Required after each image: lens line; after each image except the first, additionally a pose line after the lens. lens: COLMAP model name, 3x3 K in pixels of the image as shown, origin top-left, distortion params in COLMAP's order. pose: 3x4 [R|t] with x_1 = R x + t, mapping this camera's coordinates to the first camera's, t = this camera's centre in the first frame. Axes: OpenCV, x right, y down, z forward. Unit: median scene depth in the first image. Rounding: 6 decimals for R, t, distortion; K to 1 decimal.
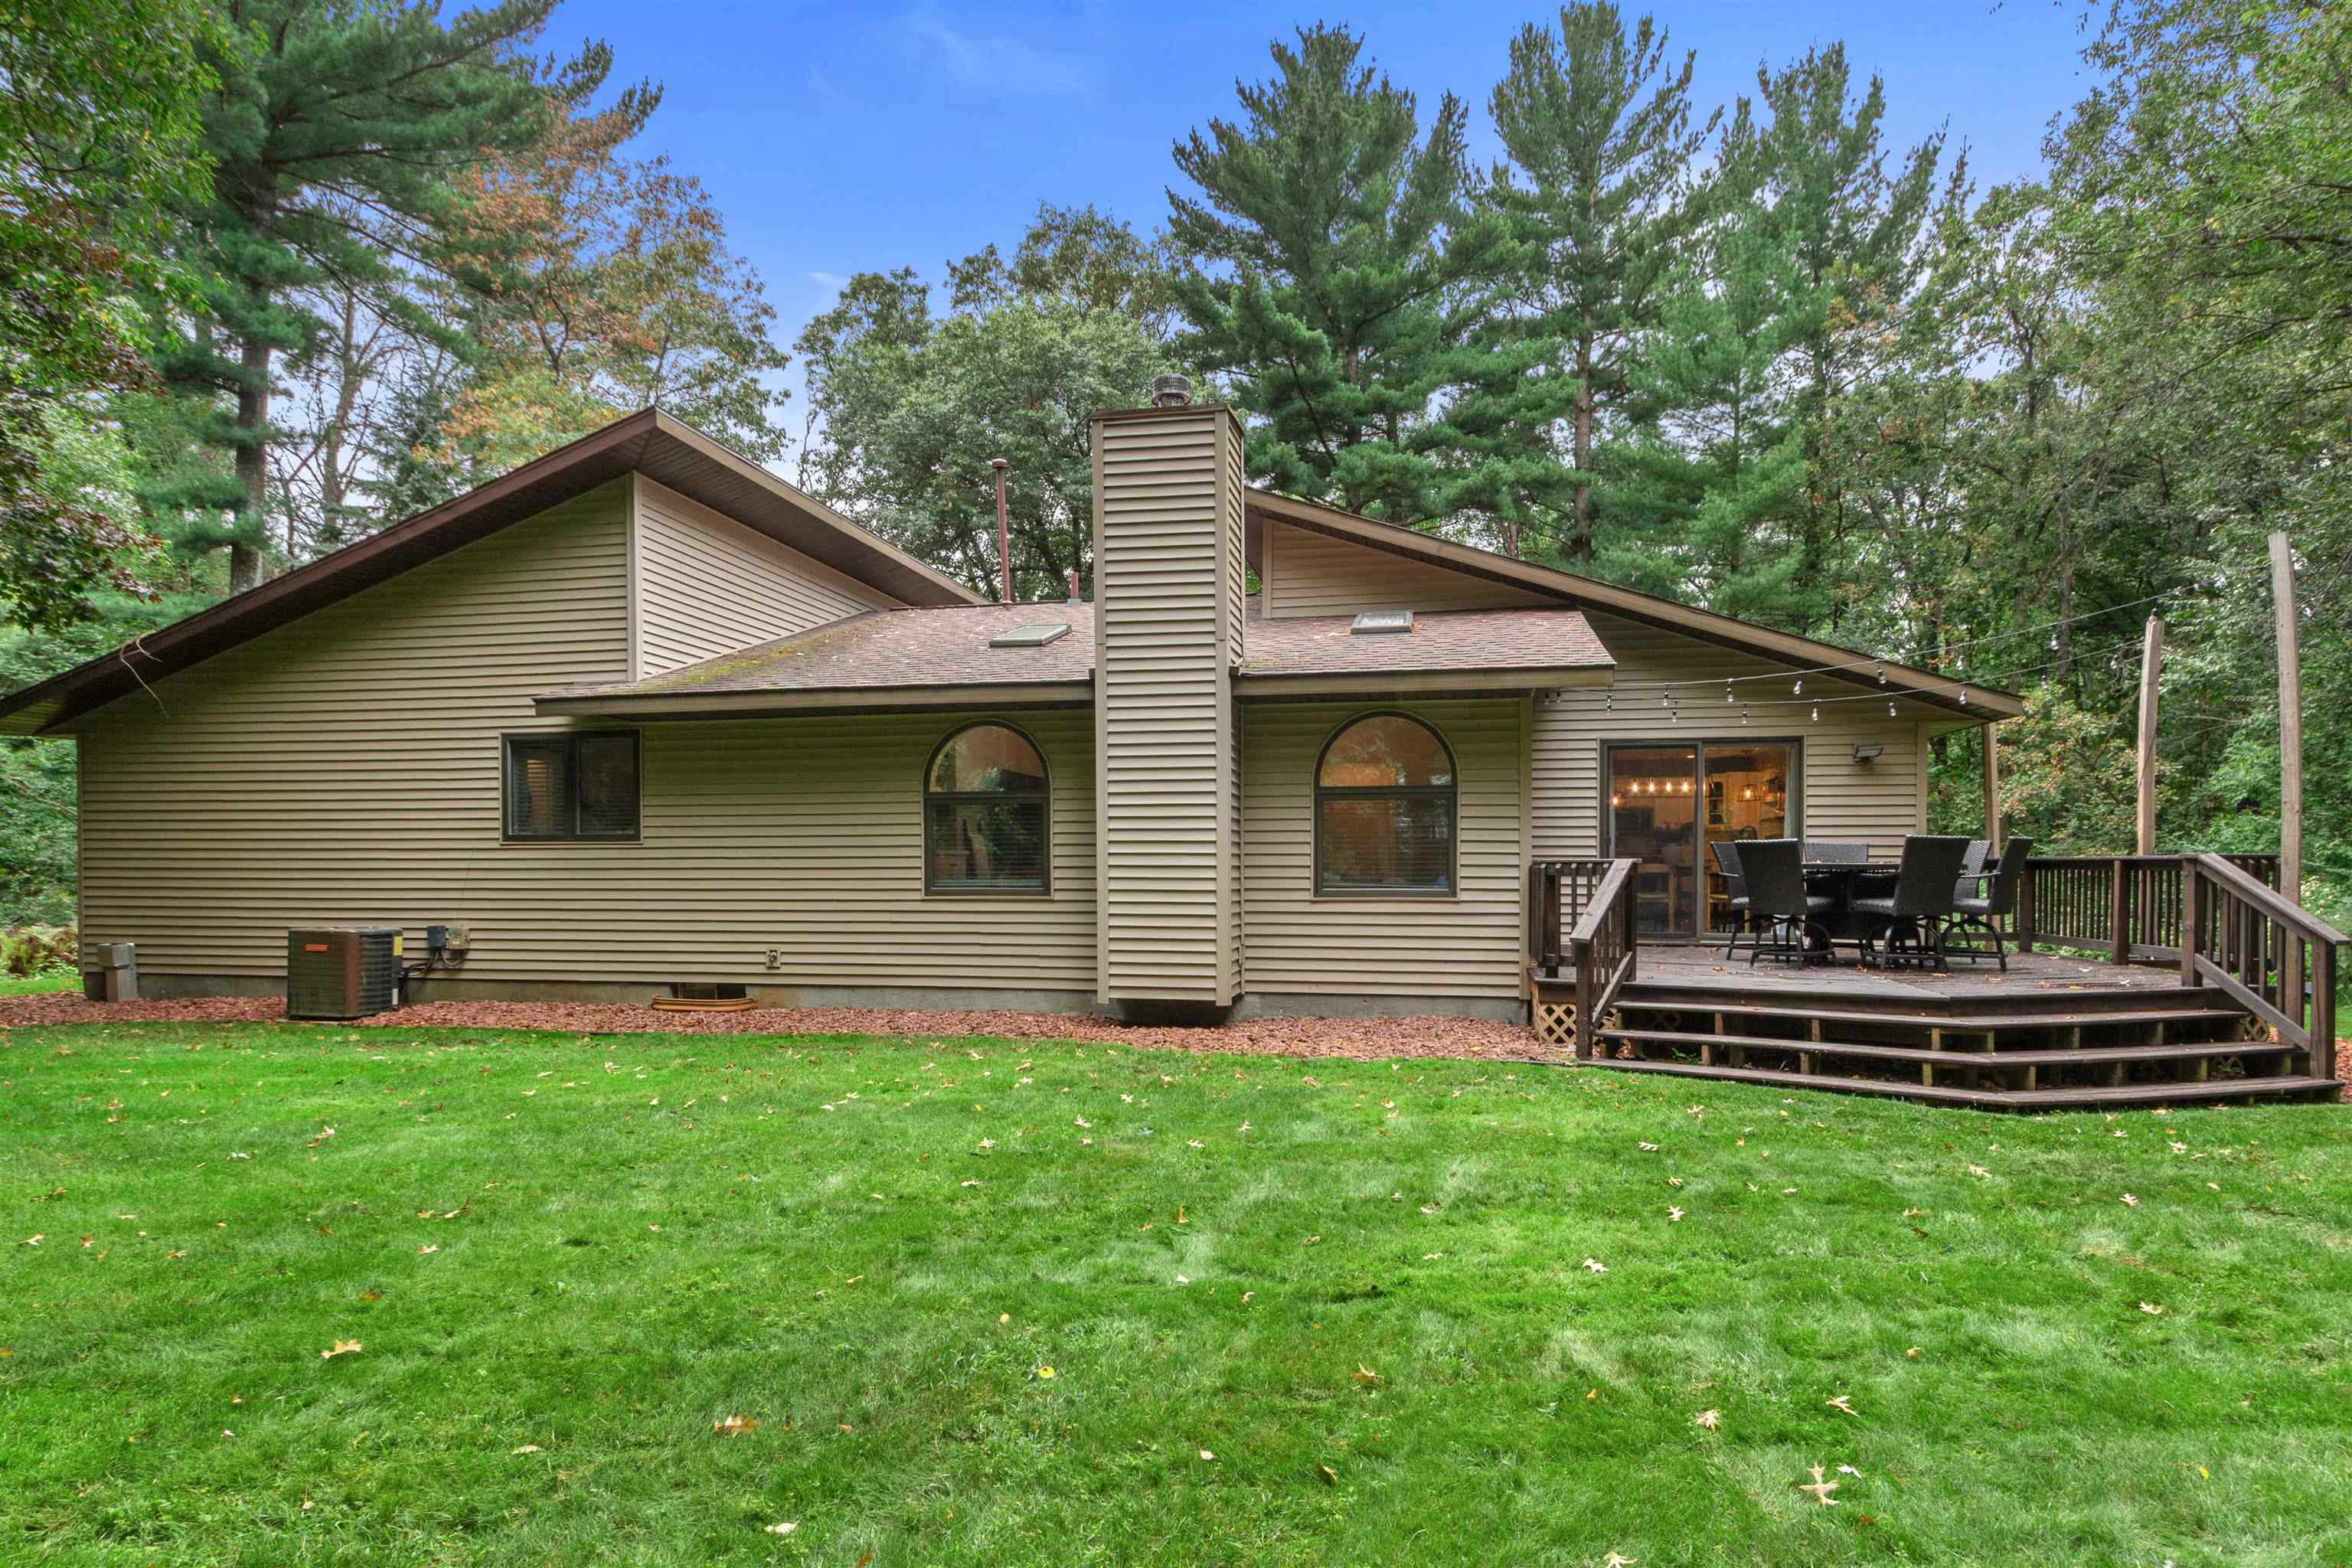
lens RADIAL K [[1241.6, 0, 1218.5], [0, 1241.6, 875.7], [0, 0, 1]] dist [-0.000114, -0.000804]
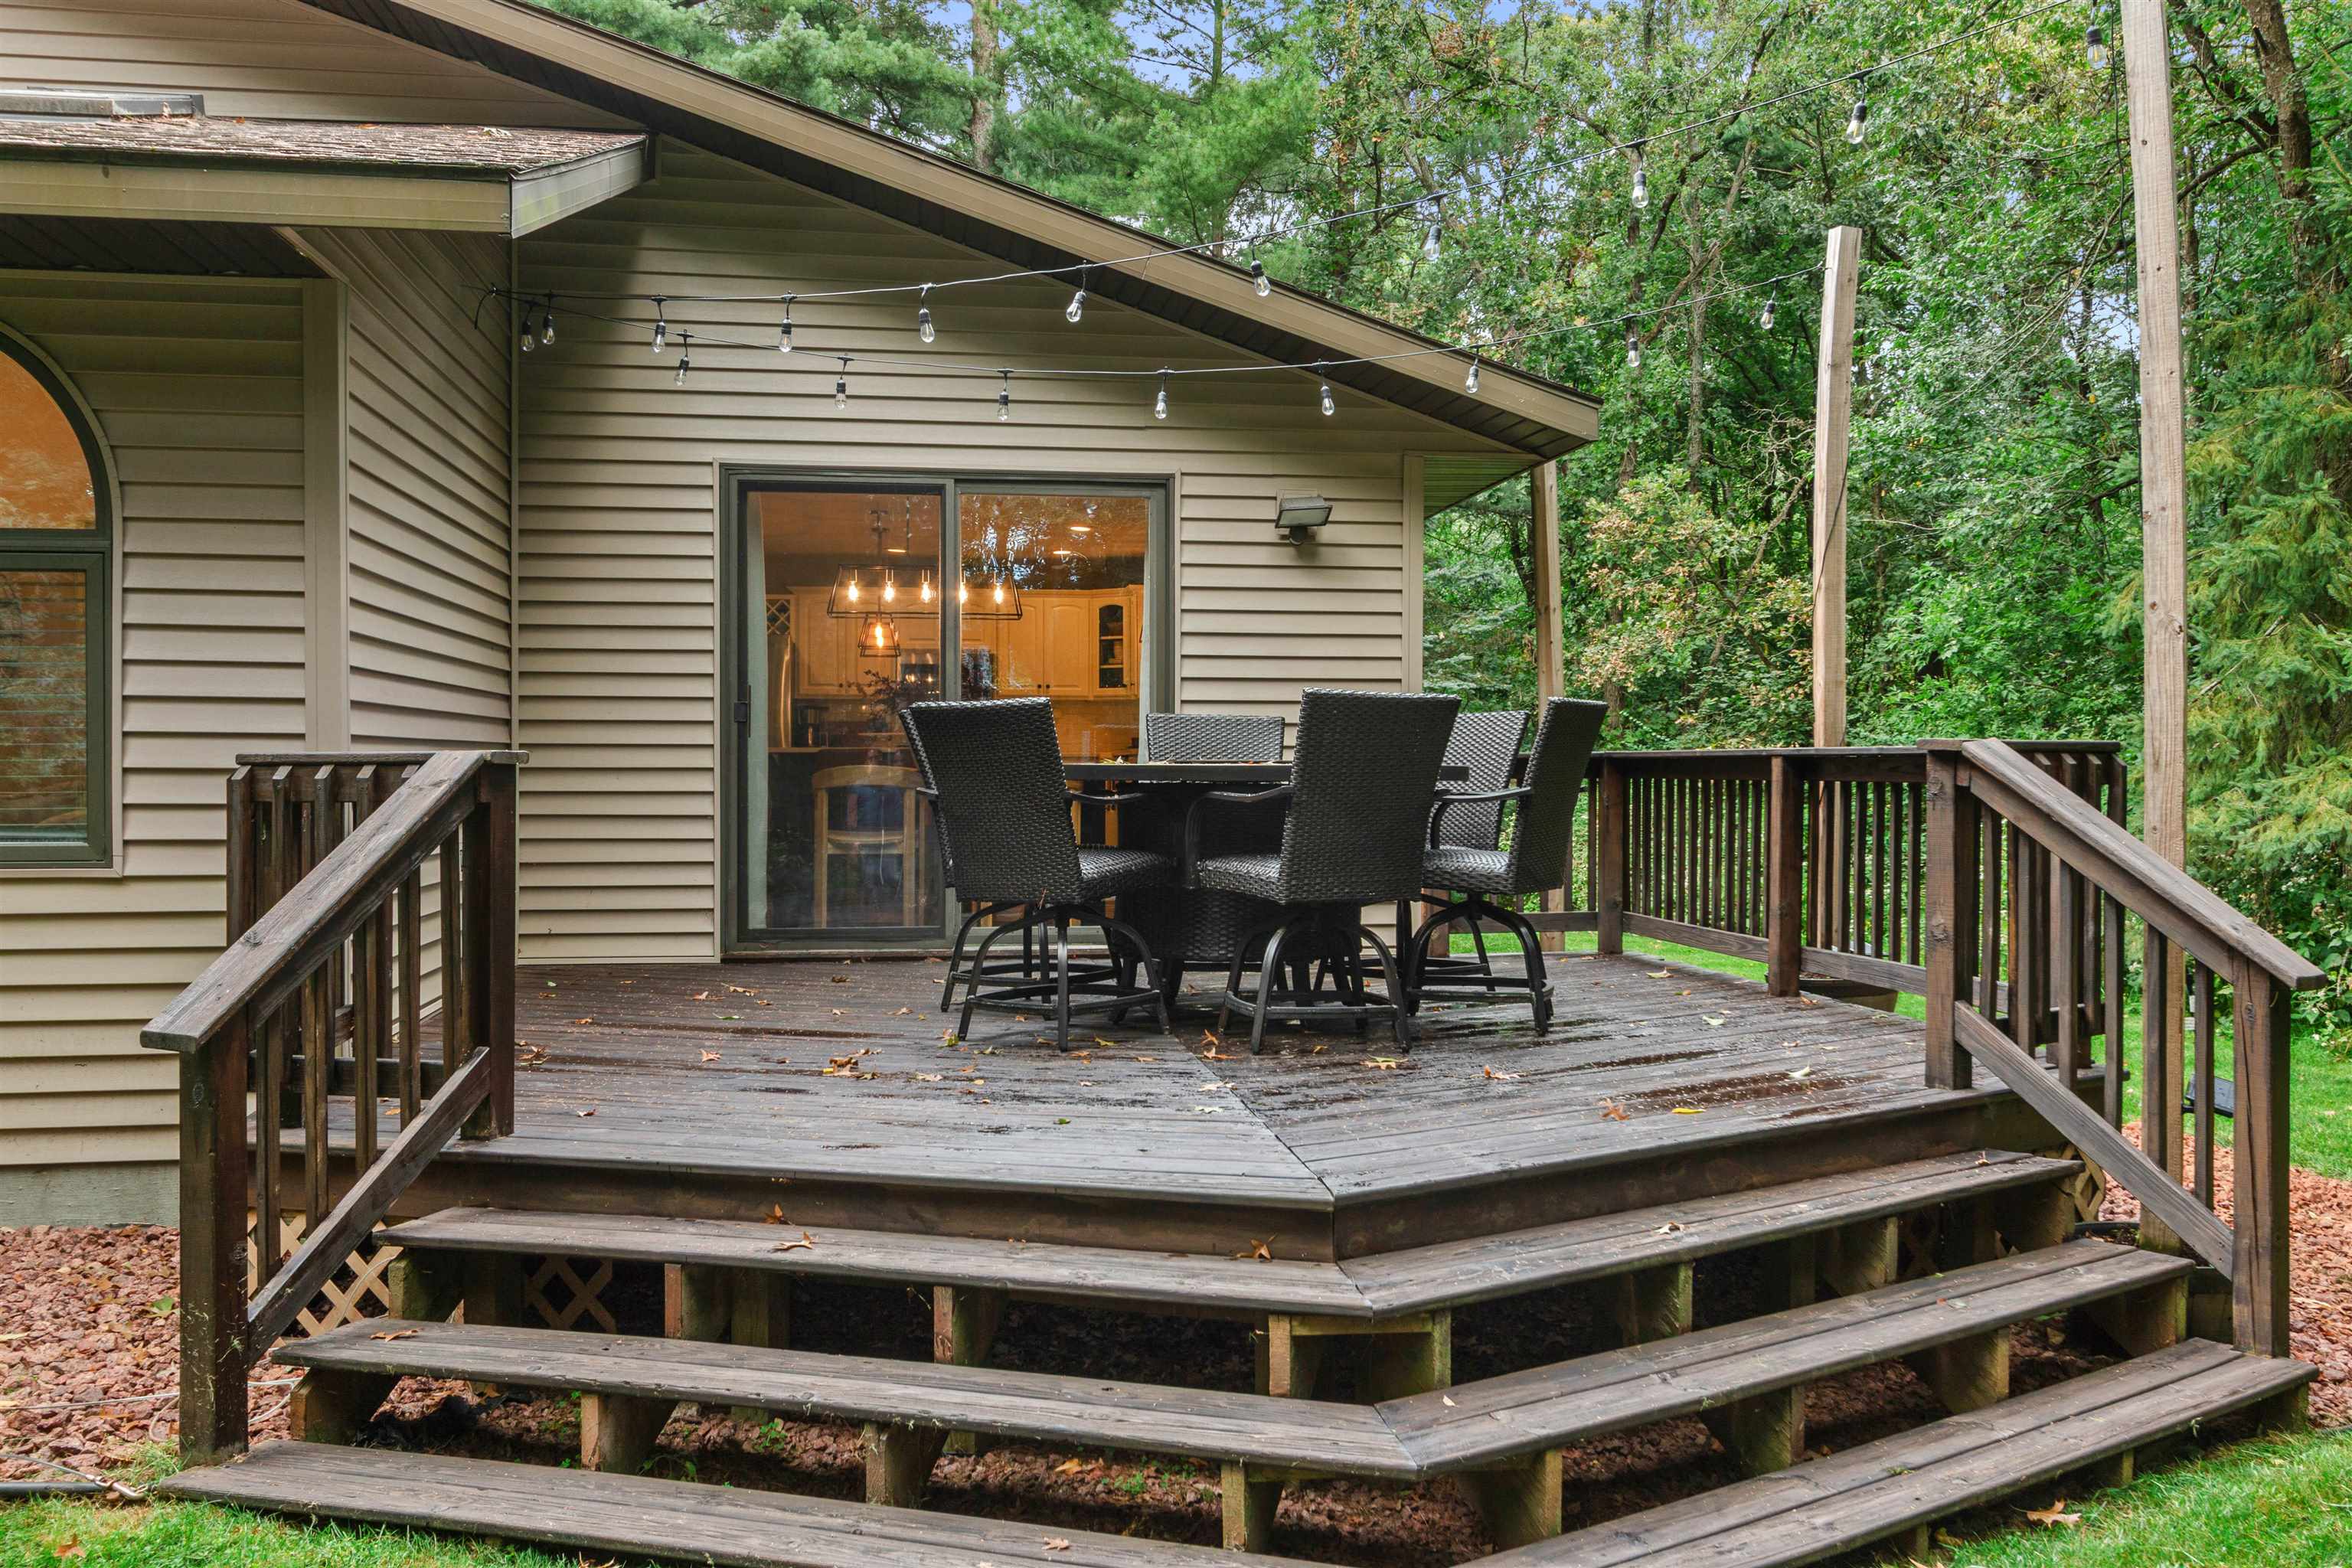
lens RADIAL K [[2143.7, 0, 1175.0], [0, 2143.7, 781.0], [0, 0, 1]] dist [-0.005261, 0.000000]
pose [[0.936438, -0.004176, 0.350809, 0.278072], [0.004671, 0.999989, -0.000565, -0.004450], [-0.350803, 0.002168, 0.936447, 0.391893]]
